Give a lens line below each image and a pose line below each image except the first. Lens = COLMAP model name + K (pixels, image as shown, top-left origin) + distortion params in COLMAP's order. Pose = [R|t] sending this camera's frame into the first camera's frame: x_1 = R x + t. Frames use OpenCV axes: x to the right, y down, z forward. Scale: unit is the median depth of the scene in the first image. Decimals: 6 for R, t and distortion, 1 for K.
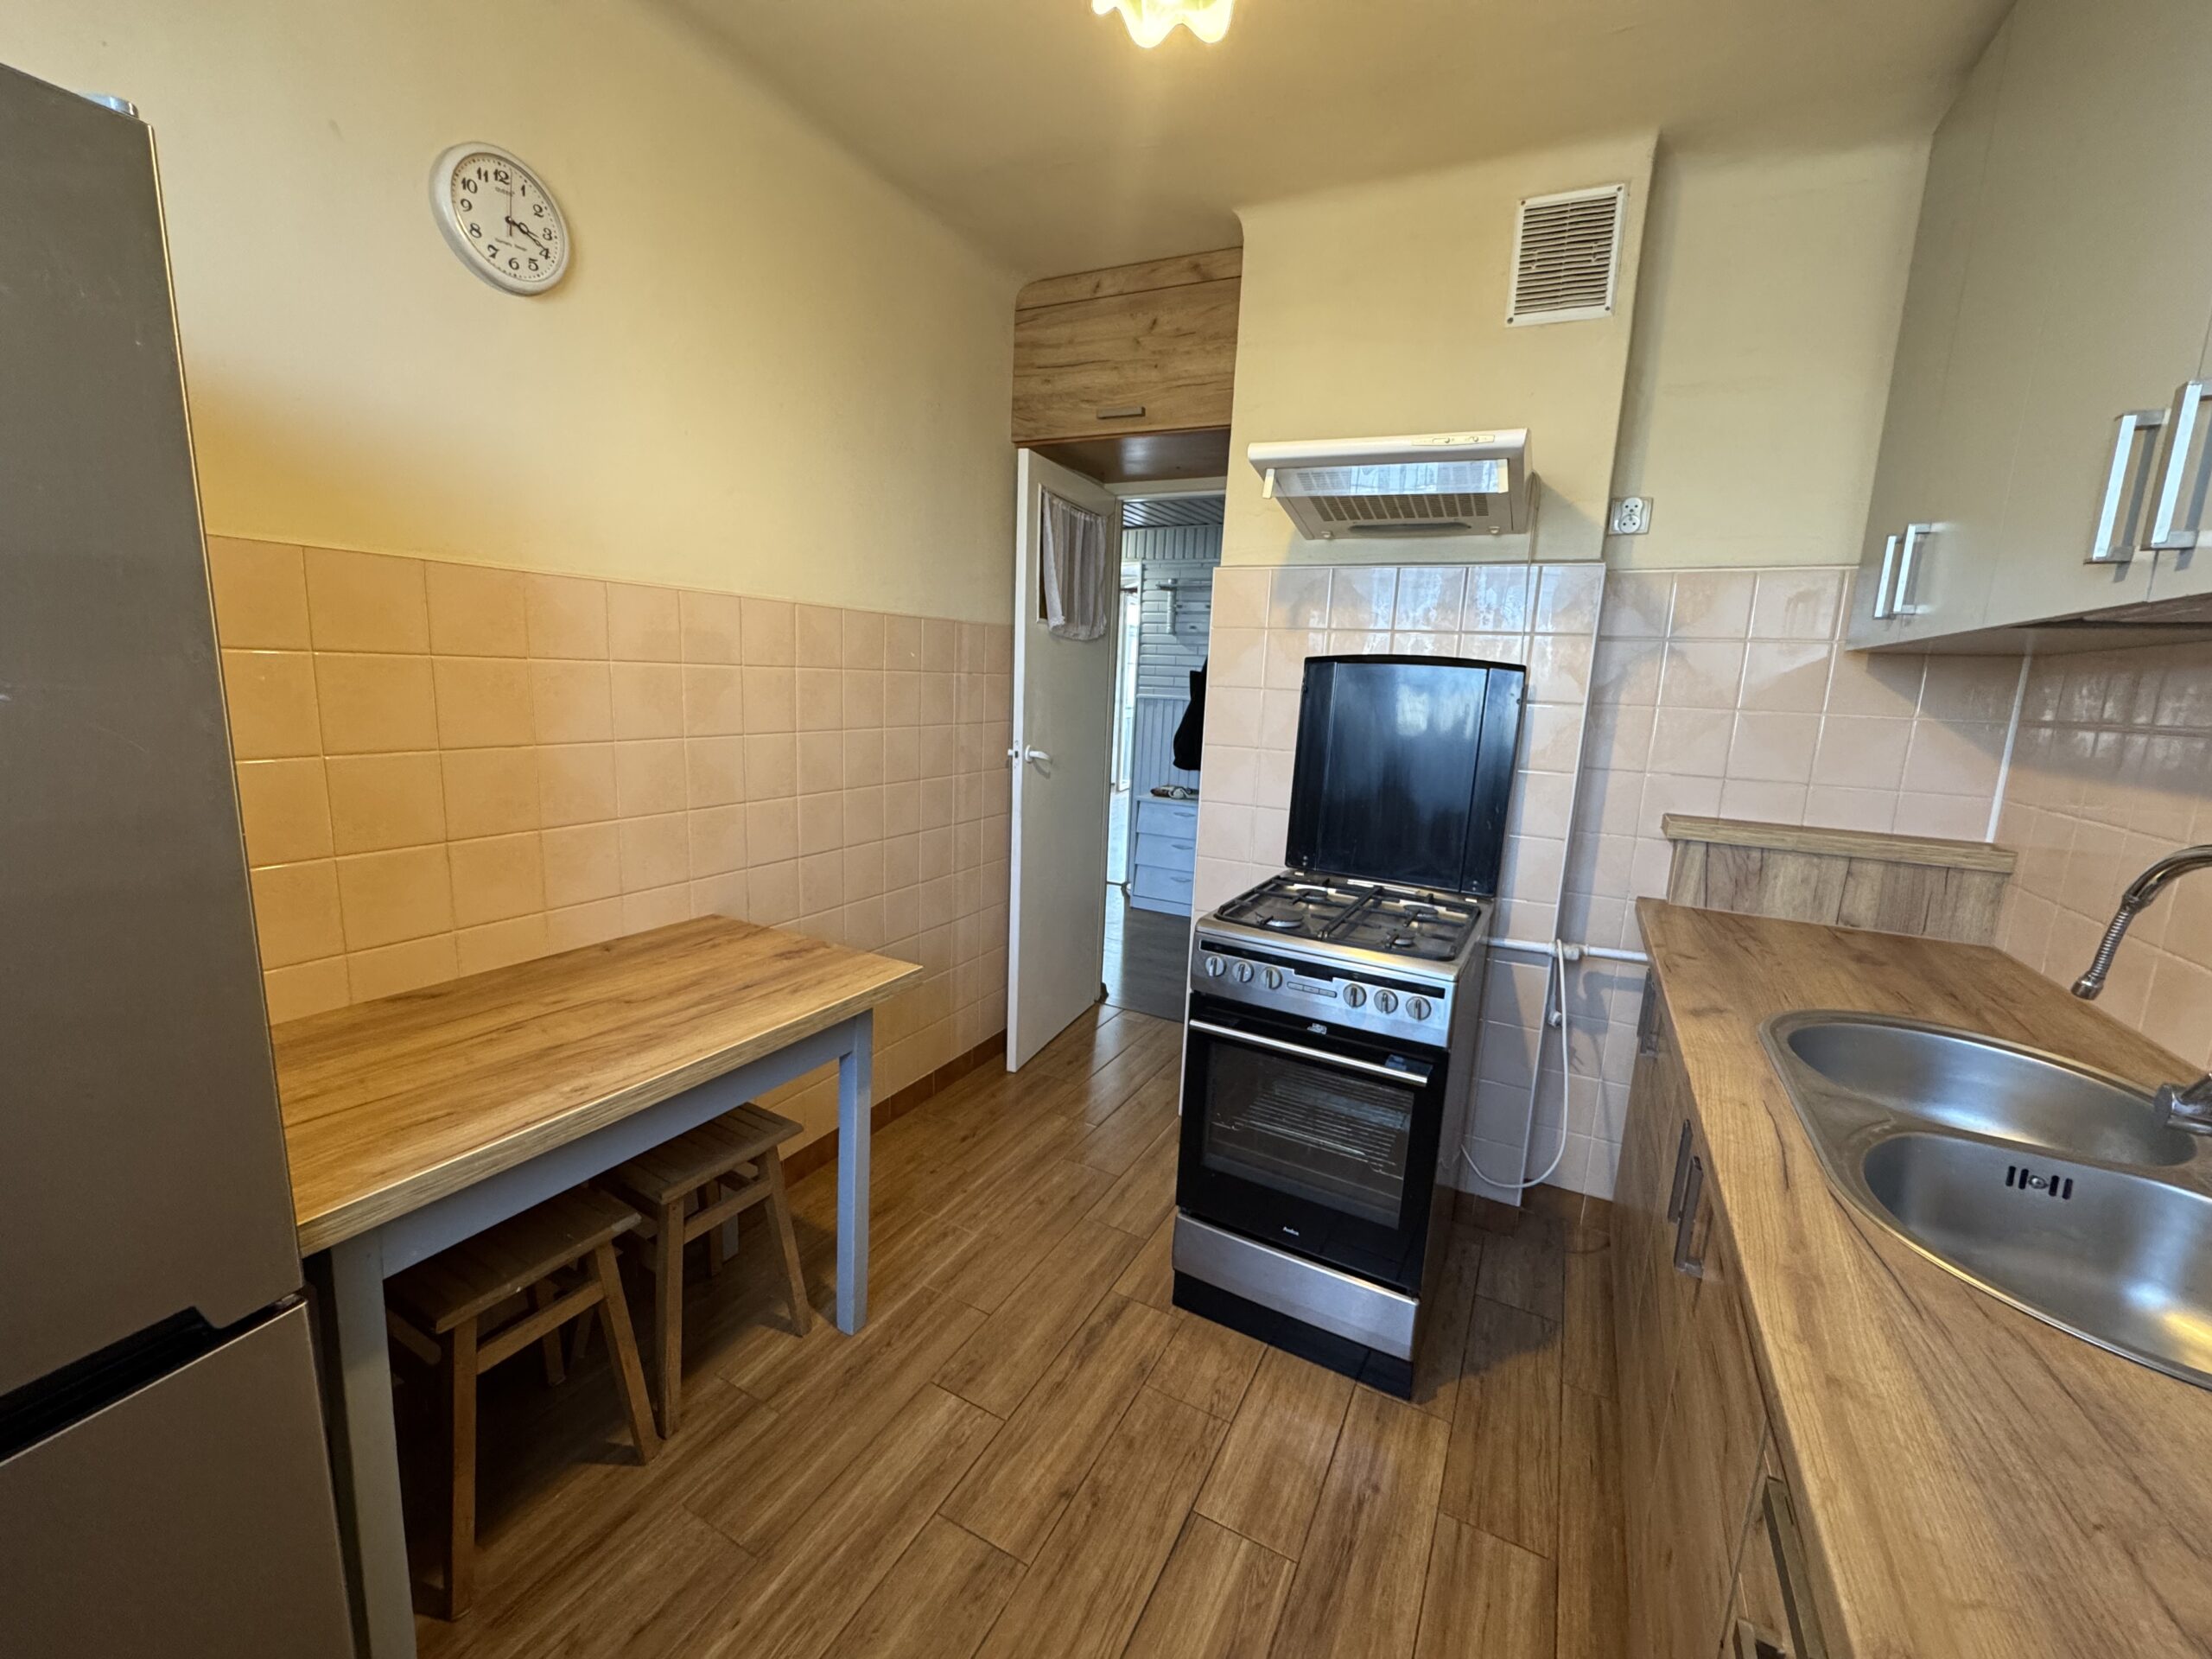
lens RADIAL K [[885.0, 0, 1101.4], [0, 885.0, 829.6], [0, 0, 1]] dist [-0.001658, -0.000361]
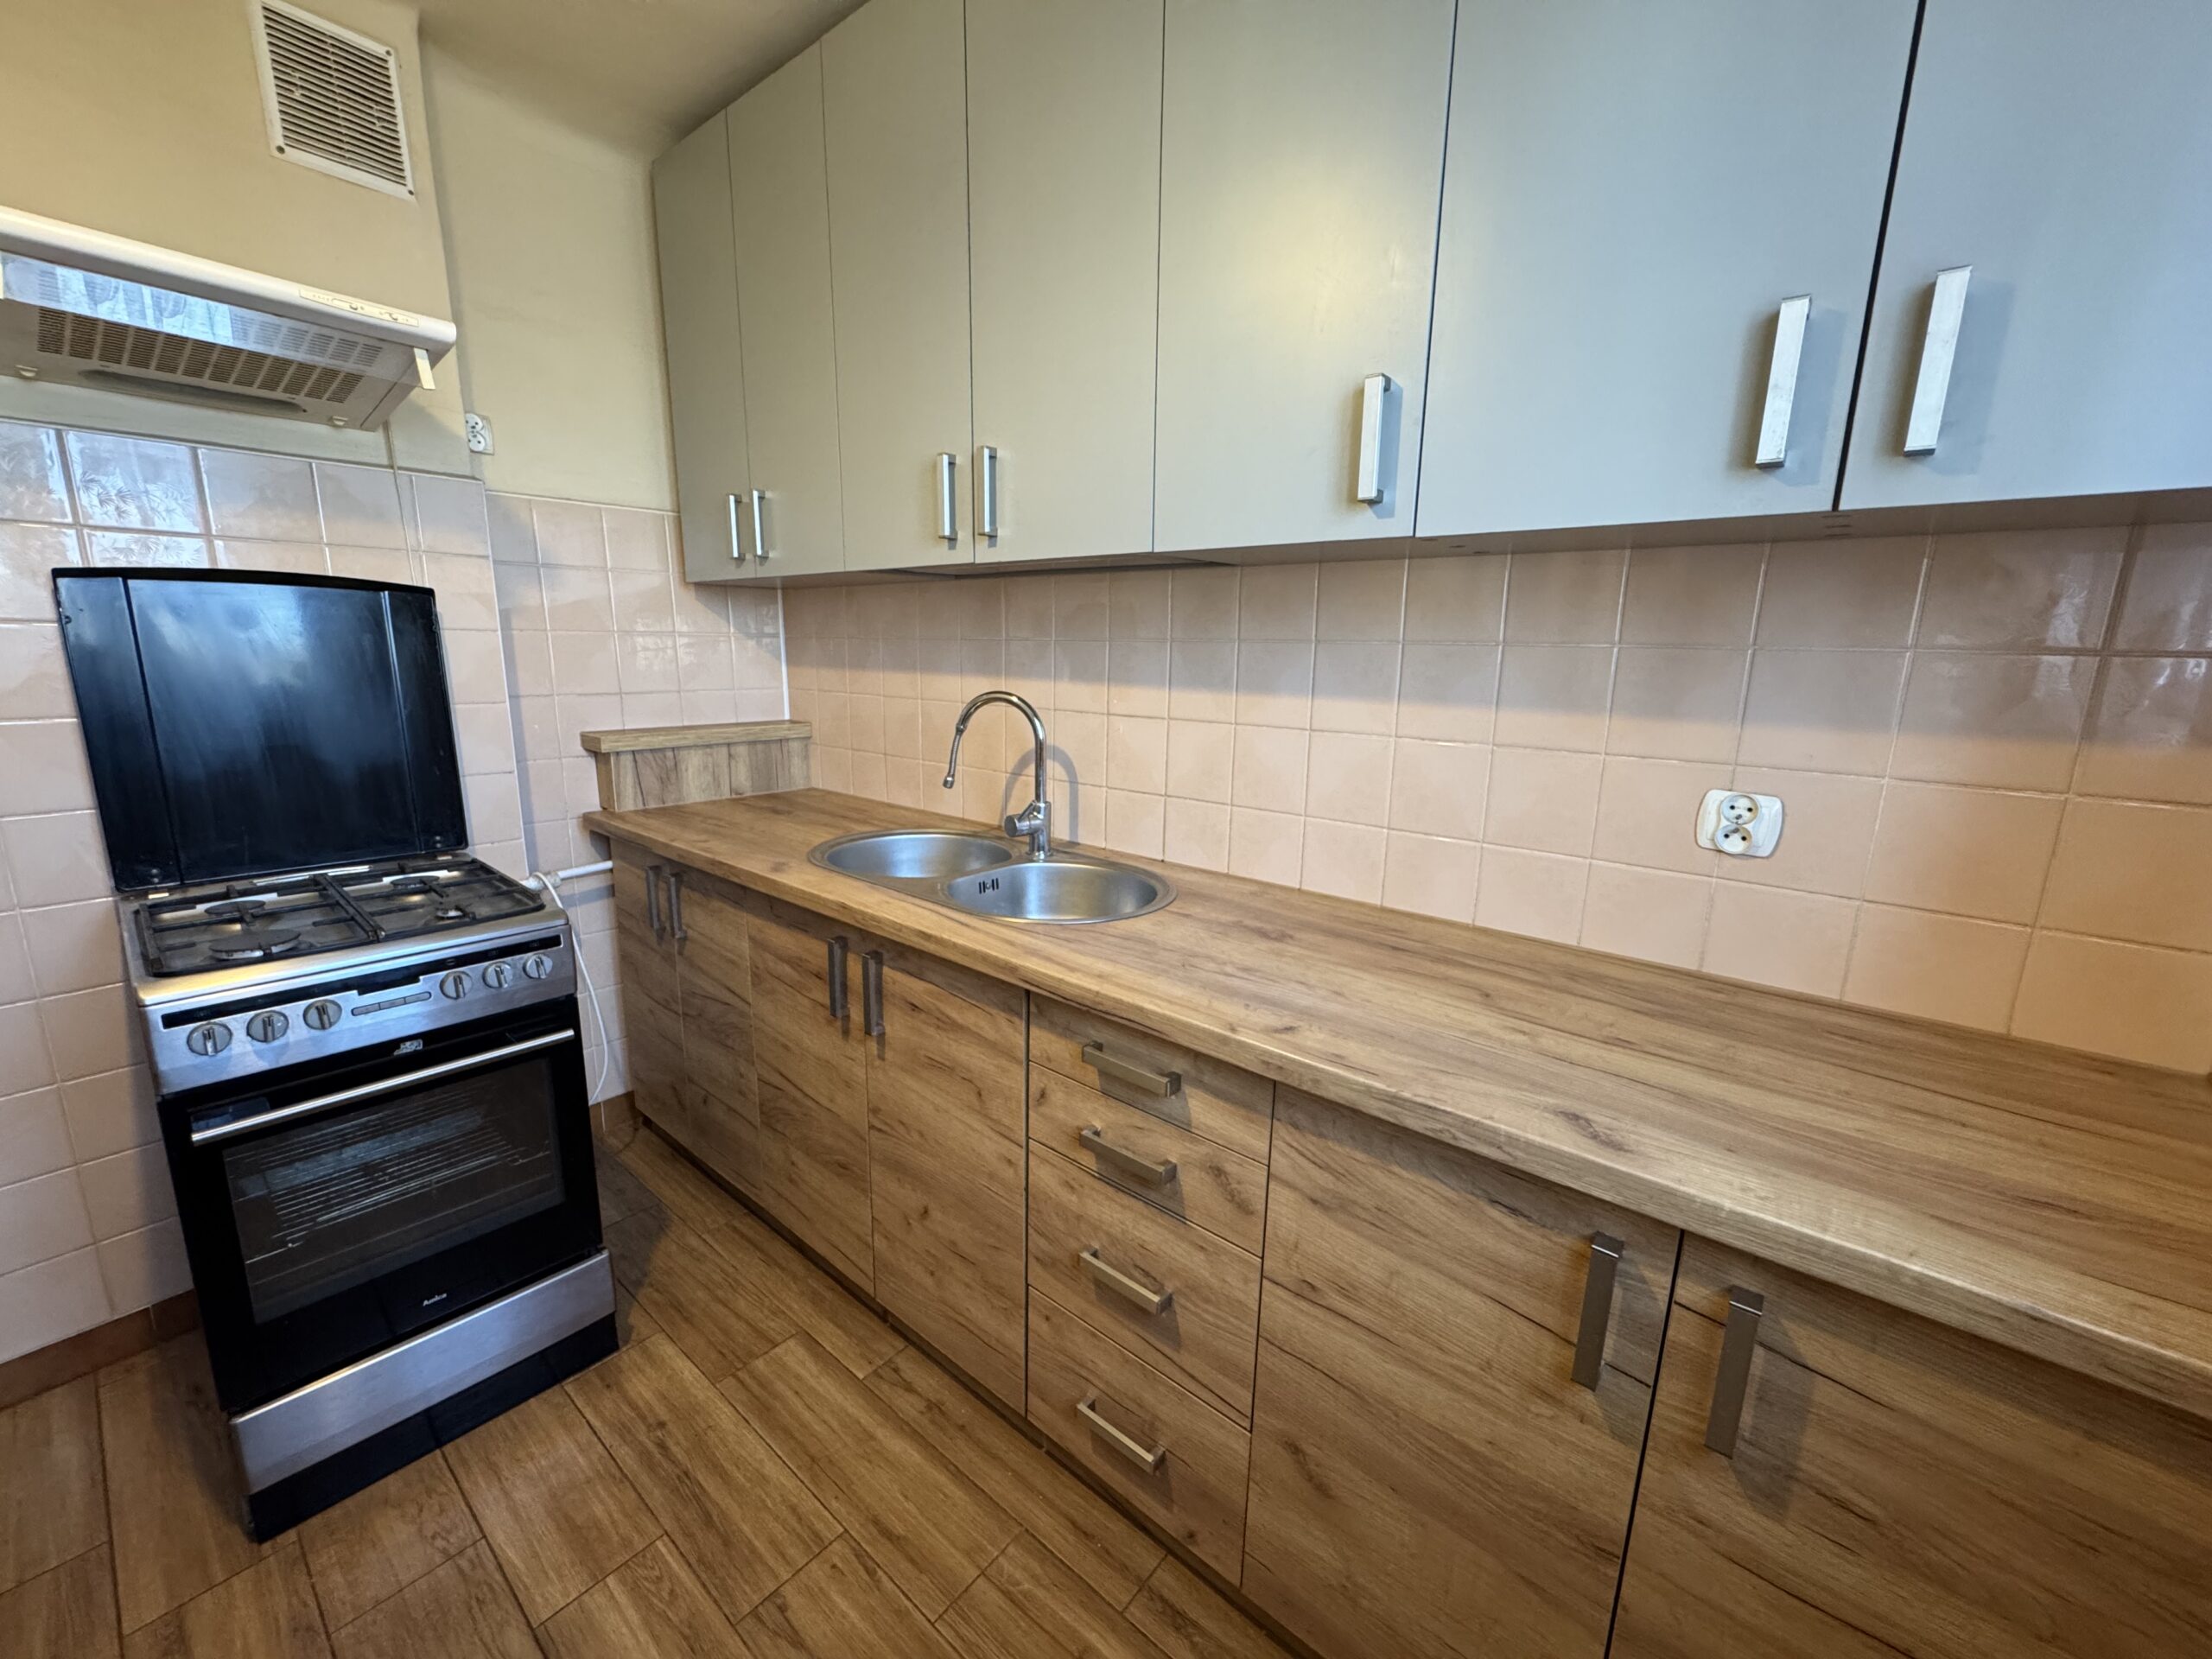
lens RADIAL K [[885.0, 0, 1101.4], [0, 885.0, 829.6], [0, 0, 1]] dist [-0.001658, -0.000361]
pose [[0.210102, -0.237690, 0.948346, -0.324657], [0.160781, 0.965191, 0.206291, -0.028495], [-0.964368, 0.109134, 0.241005, 0.175273]]
